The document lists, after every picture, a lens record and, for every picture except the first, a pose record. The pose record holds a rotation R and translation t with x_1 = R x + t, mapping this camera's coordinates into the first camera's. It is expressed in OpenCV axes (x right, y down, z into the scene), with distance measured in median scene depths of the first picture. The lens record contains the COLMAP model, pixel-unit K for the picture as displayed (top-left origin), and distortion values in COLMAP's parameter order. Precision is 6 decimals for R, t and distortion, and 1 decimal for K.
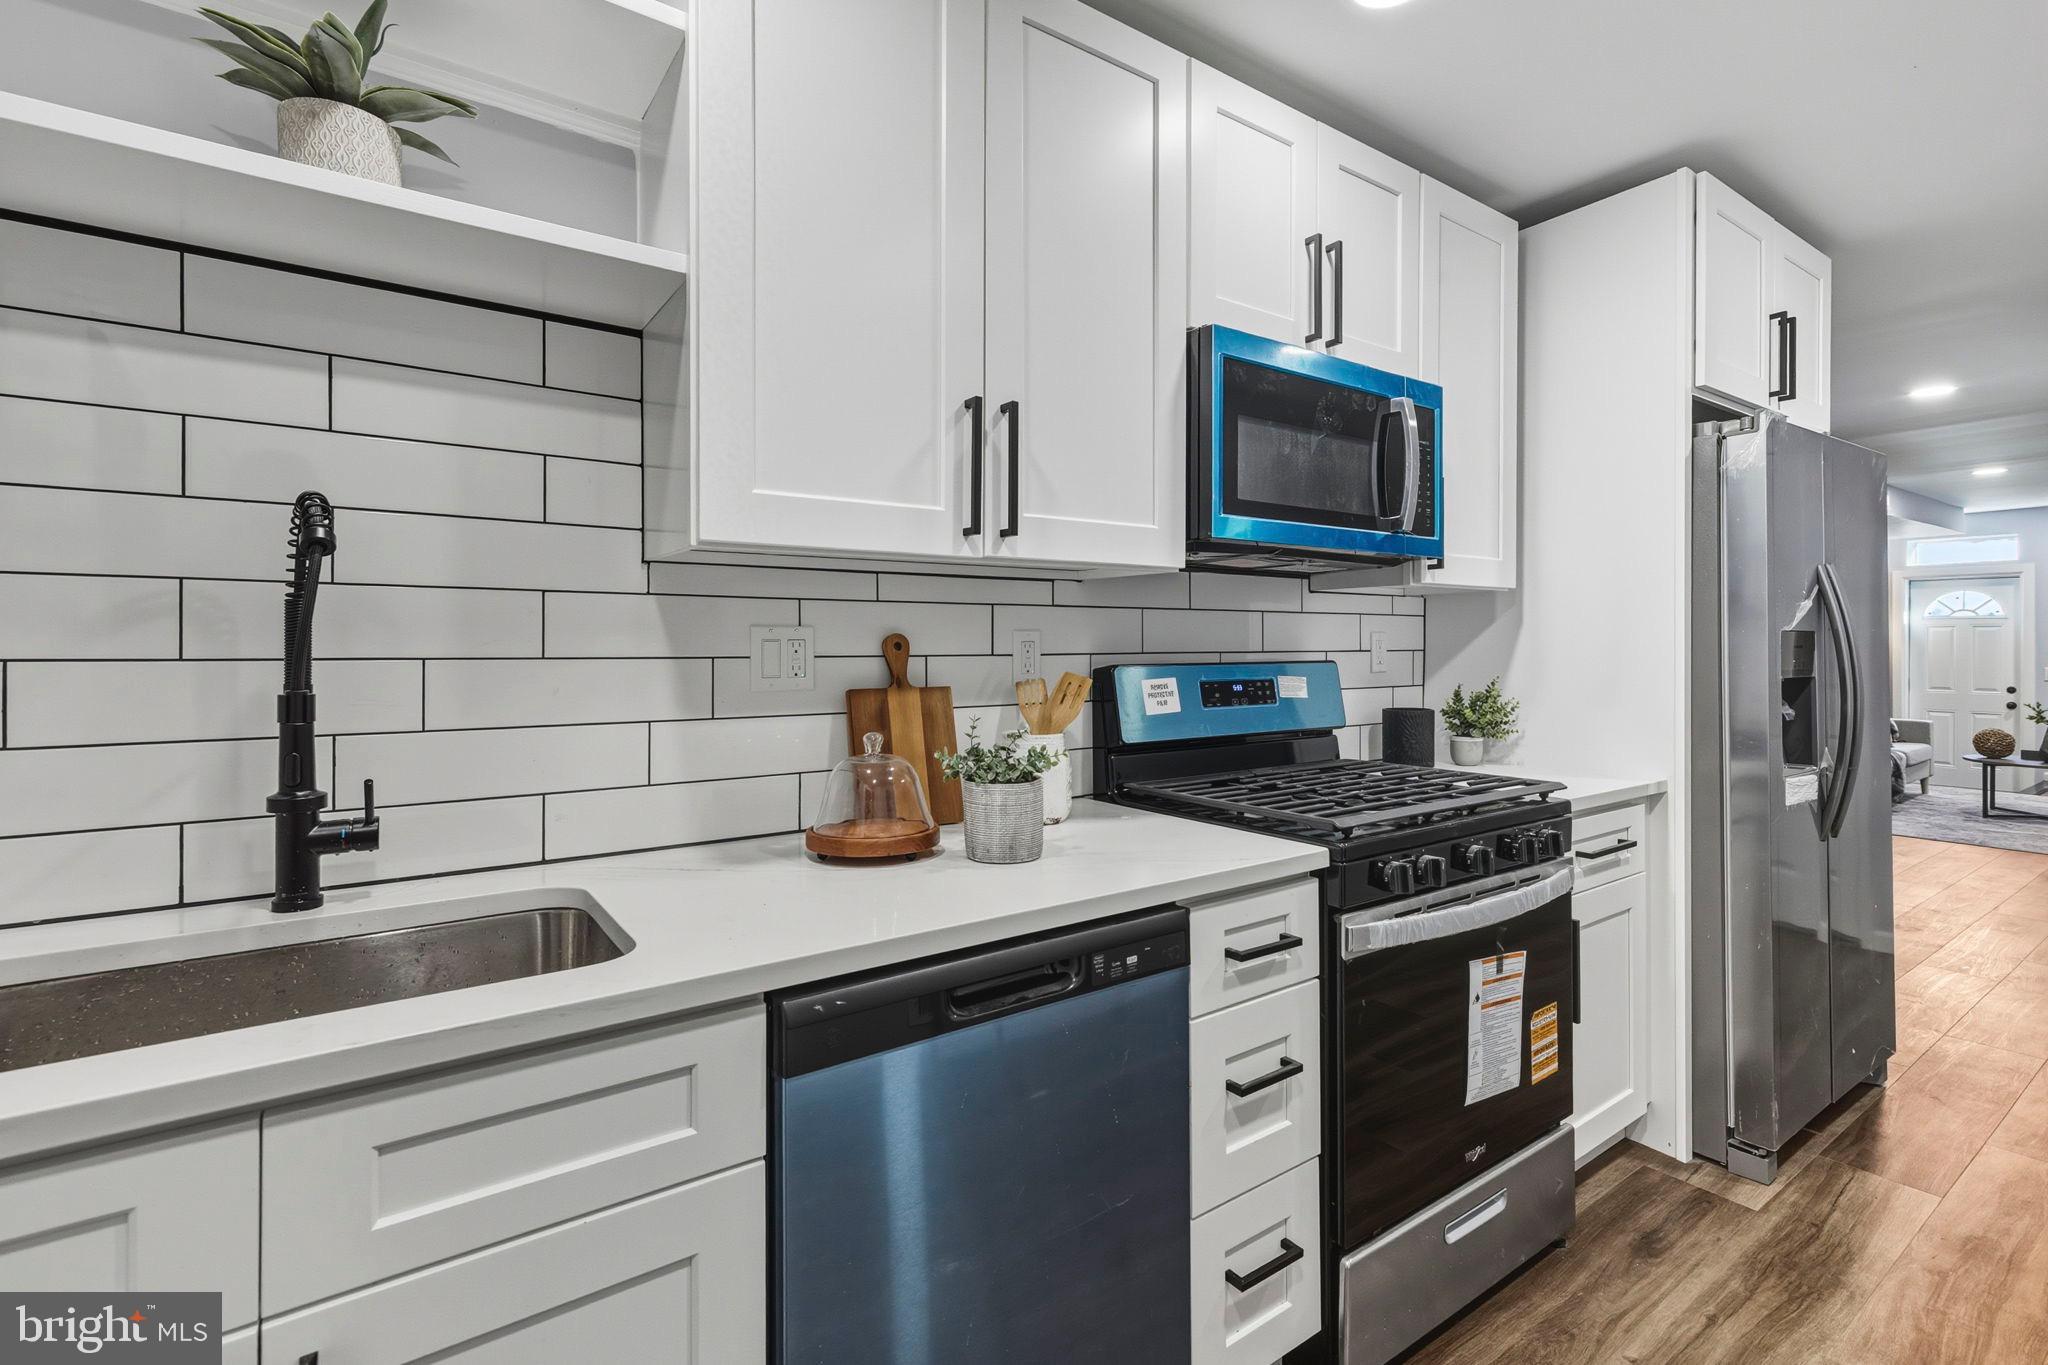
lens RADIAL K [[935.5, 0, 1034.4], [0, 935.5, 637.0], [0, 0, 1]] dist [0.003283, 0.000198]
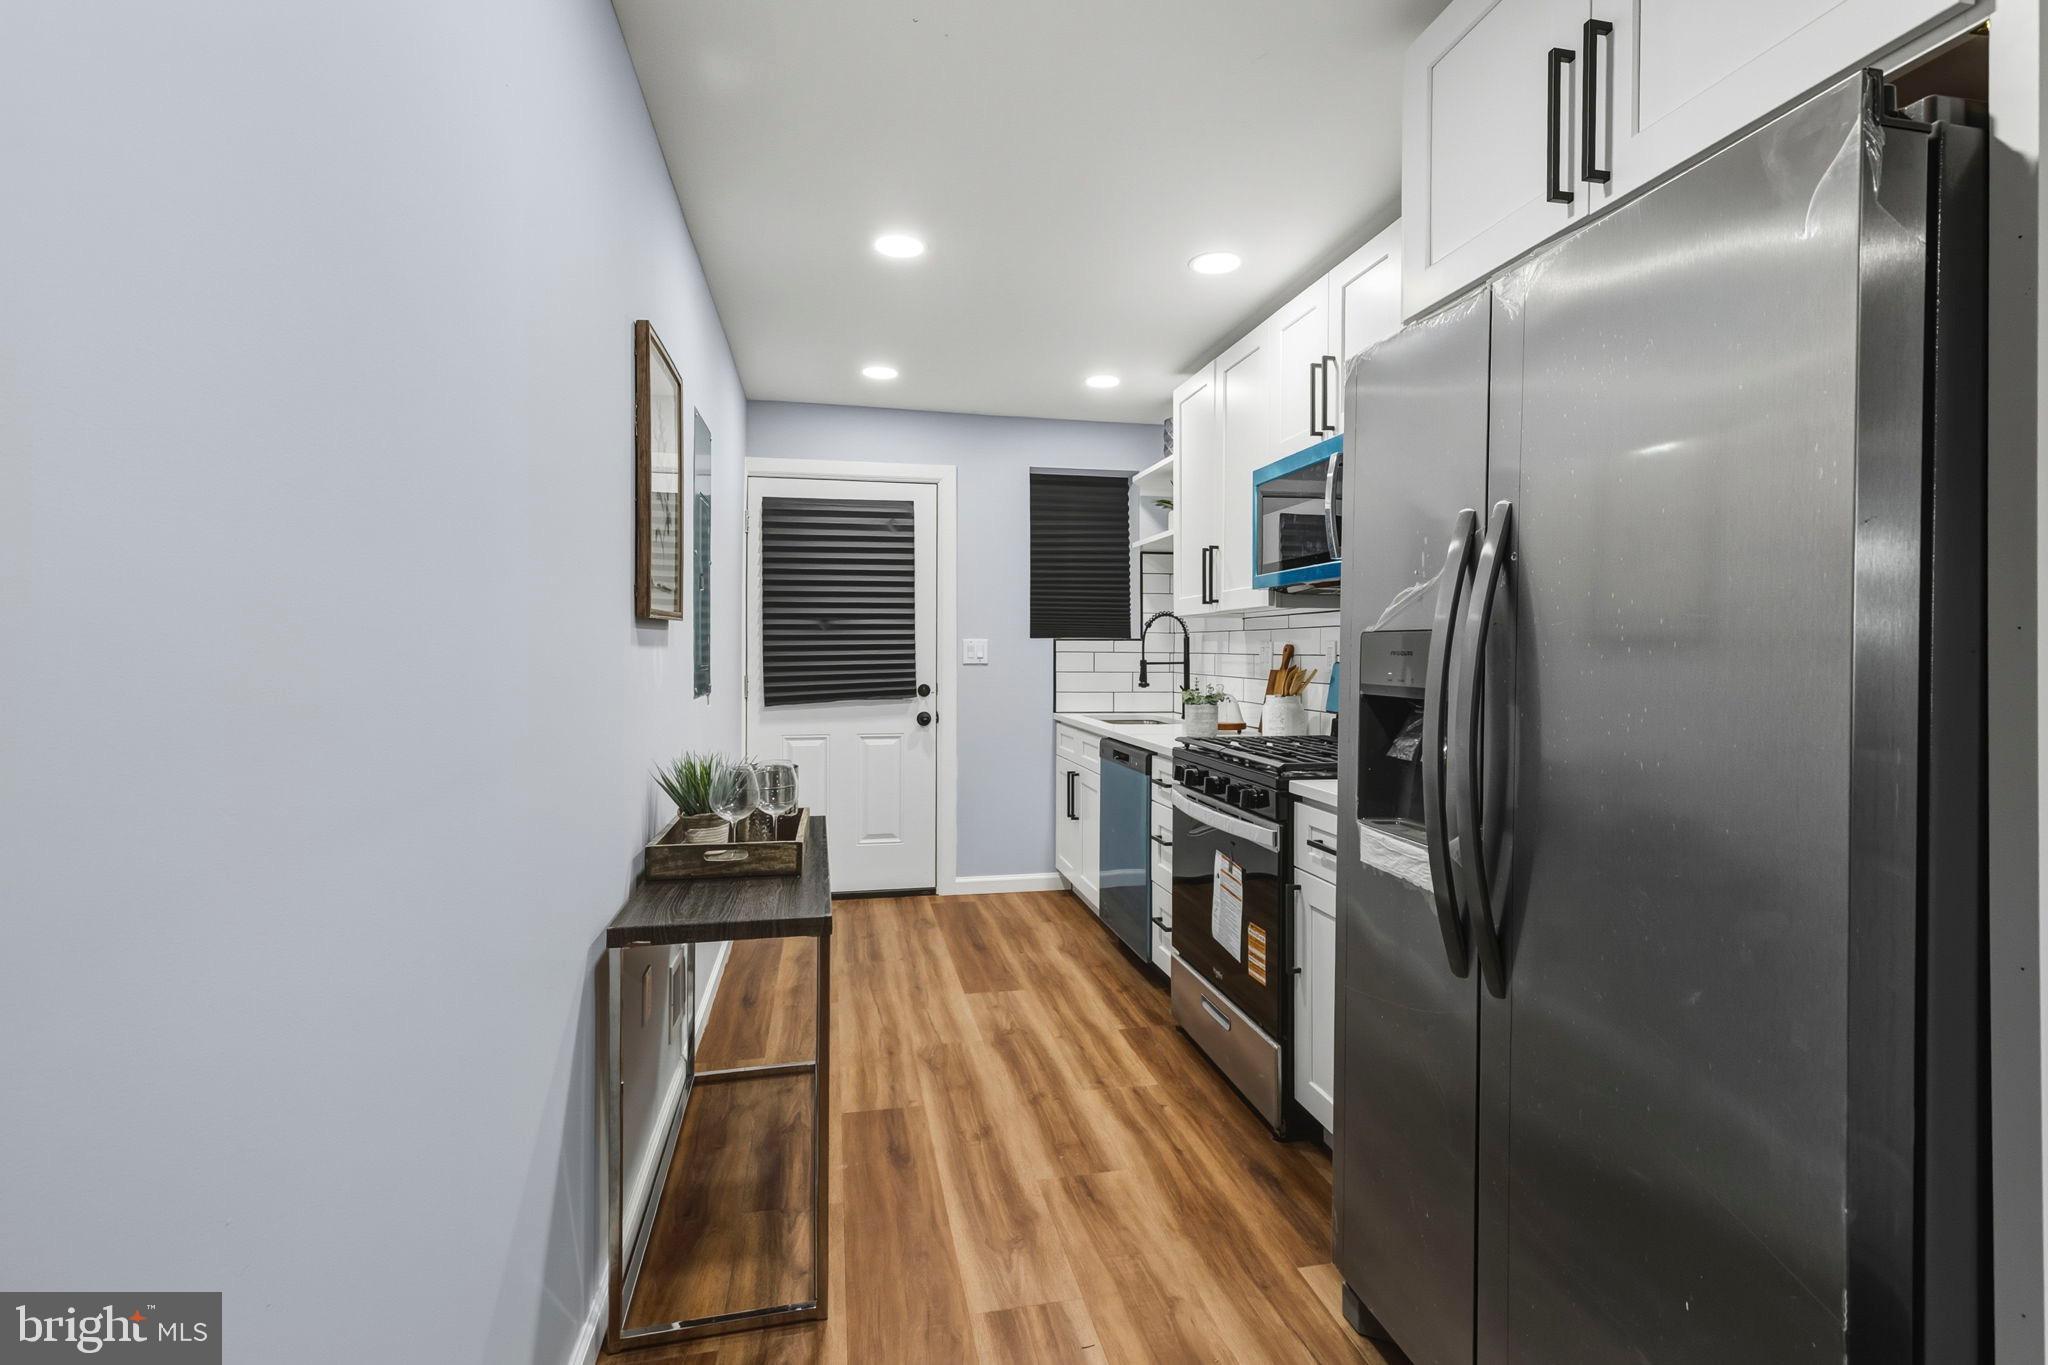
lens RADIAL K [[935.5, 0, 1026.7], [0, 935.5, 666.0], [0, 0, 1]] dist [0.003283, 0.000198]
pose [[-0.400282, 0.011453, -0.916320, 1.903143], [-0.004099, 0.999890, 0.014289, 0.015199], [0.916383, 0.009476, -0.400191, 1.249166]]
